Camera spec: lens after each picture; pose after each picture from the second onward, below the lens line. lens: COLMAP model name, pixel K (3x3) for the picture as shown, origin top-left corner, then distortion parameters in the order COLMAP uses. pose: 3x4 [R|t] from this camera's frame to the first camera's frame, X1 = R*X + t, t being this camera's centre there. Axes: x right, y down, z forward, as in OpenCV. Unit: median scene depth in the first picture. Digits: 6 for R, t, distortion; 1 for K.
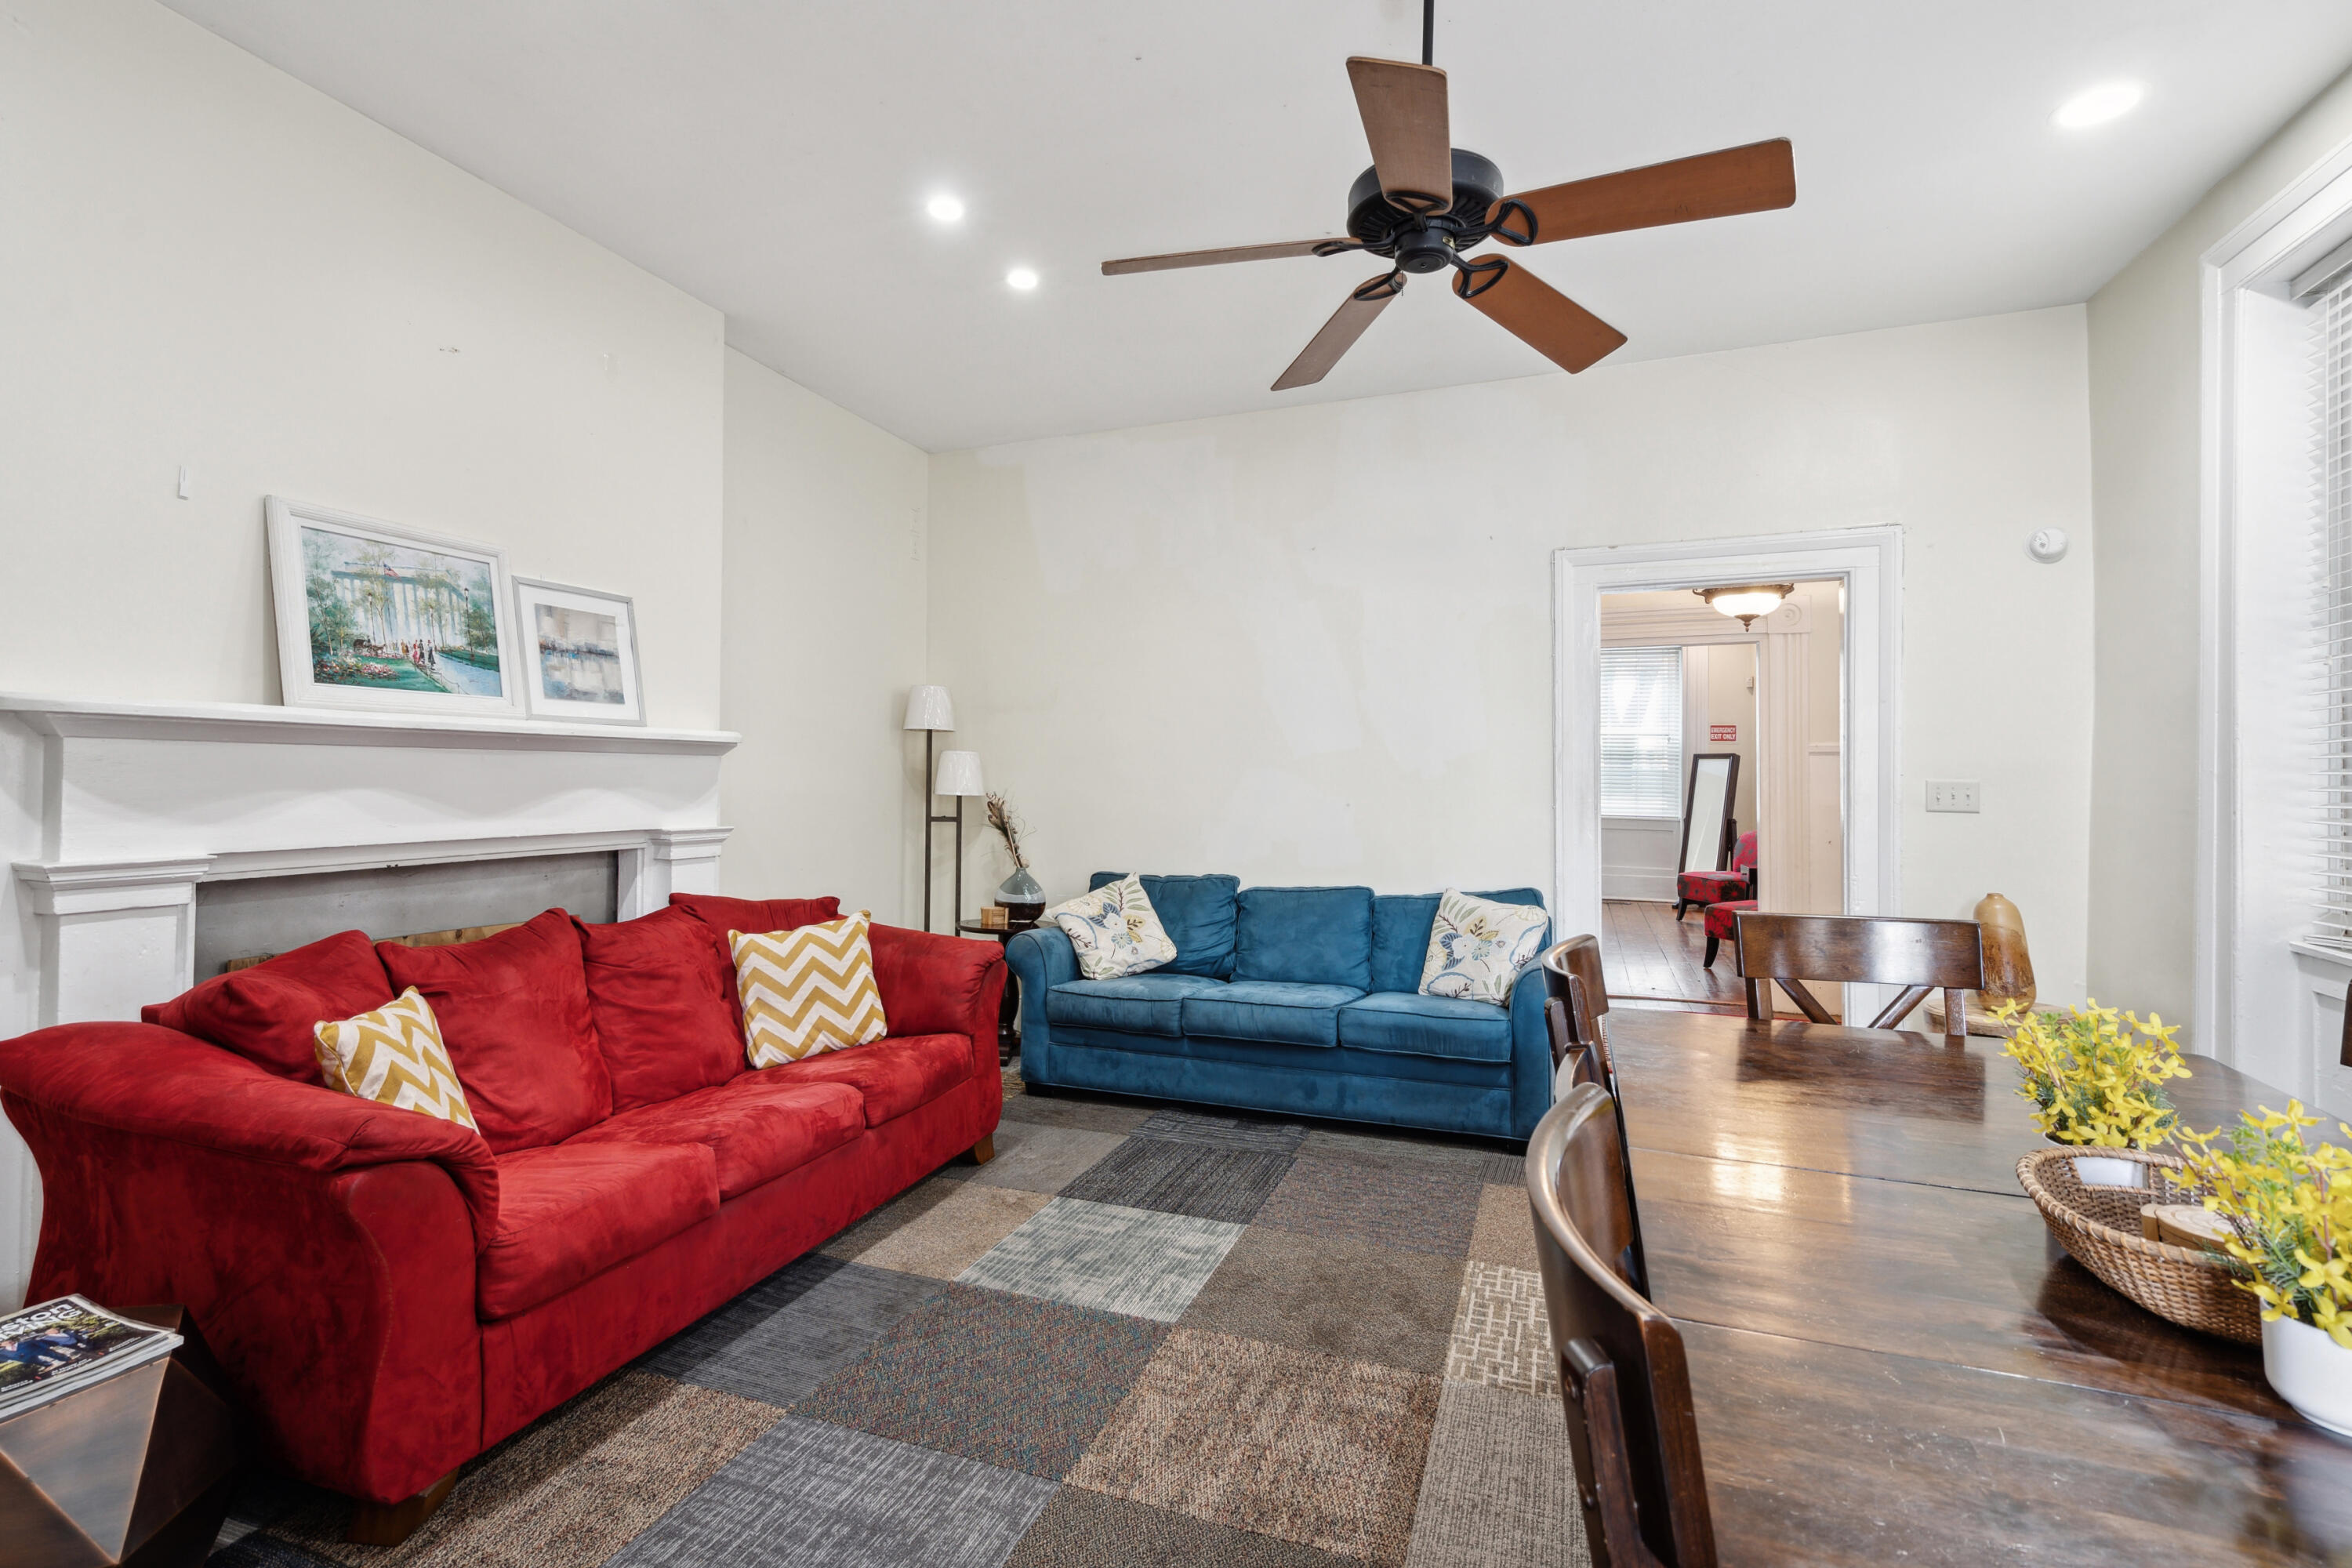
lens RADIAL K [[1103.6, 0, 1173.8], [0, 1103.6, 755.4], [0, 0, 1]] dist [-0.002111, 0.000068]
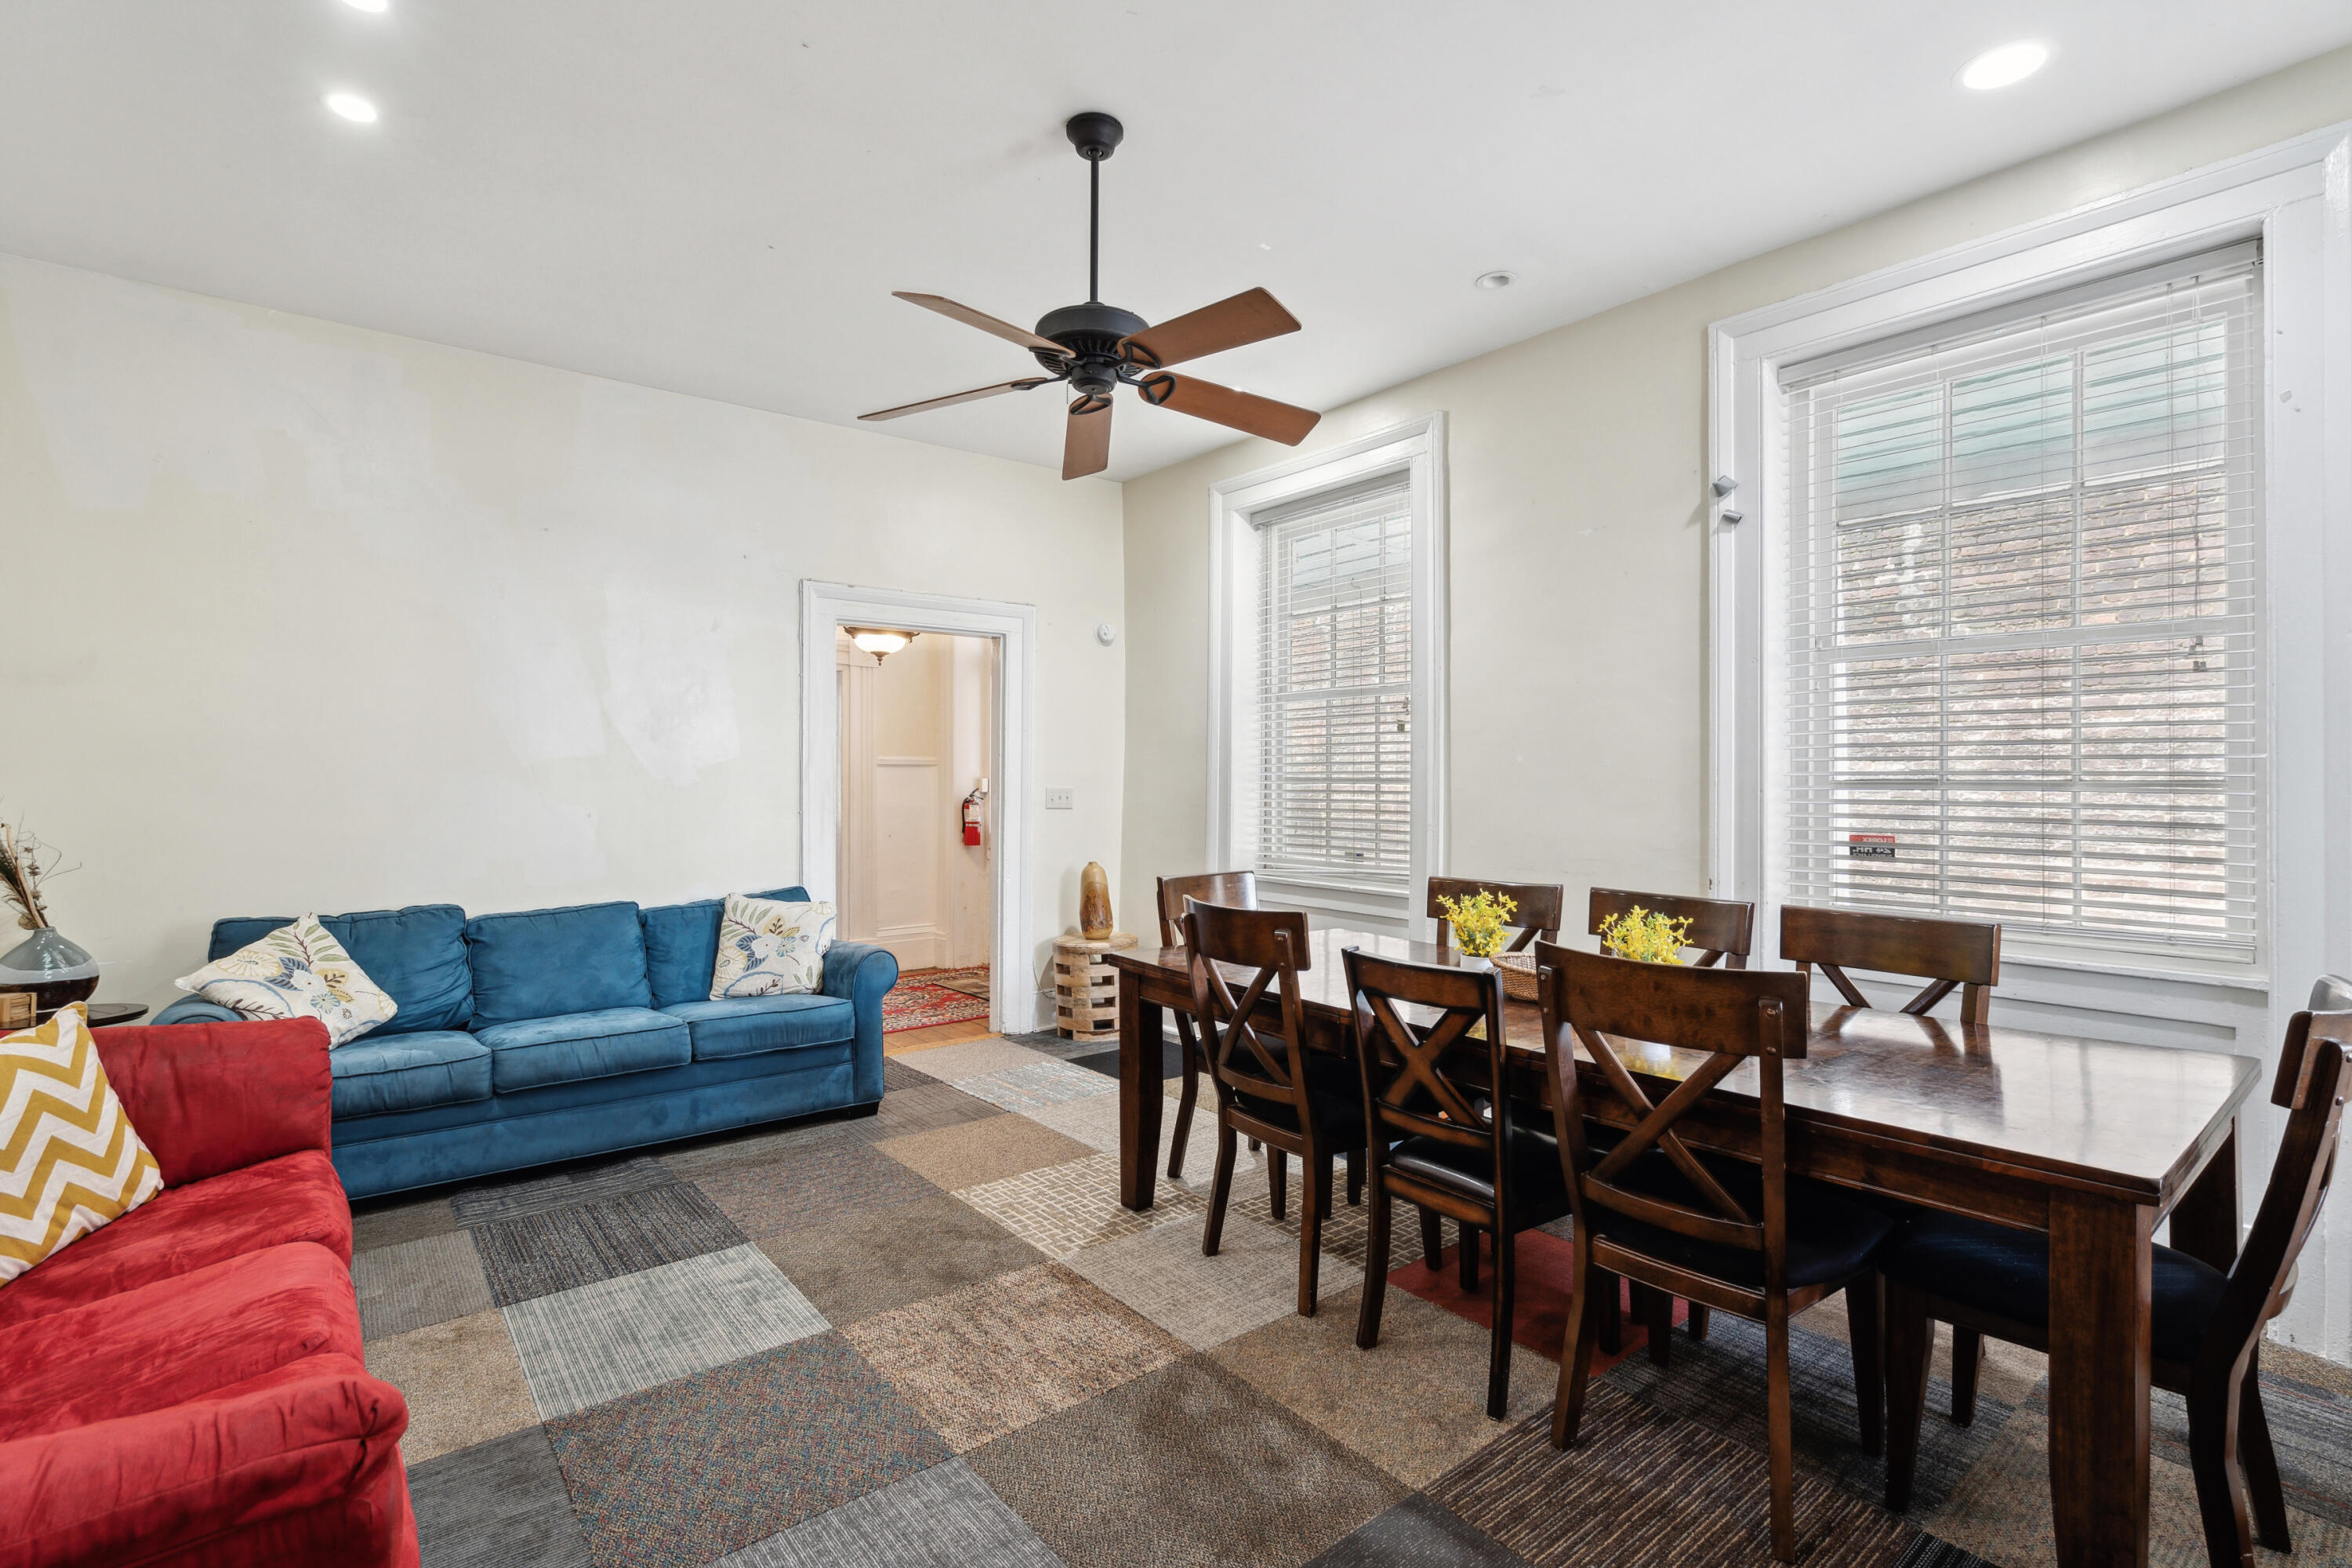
lens RADIAL K [[1074.0, 0, 1165.7], [0, 1074.0, 769.6], [0, 0, 1]] dist [0.000966, 0.000439]
pose [[0.508240, 0.010479, 0.861152, -0.528542], [-0.017098, 0.999852, -0.002076, -0.000040], [-0.861046, -0.013669, 0.508343, 0.184302]]
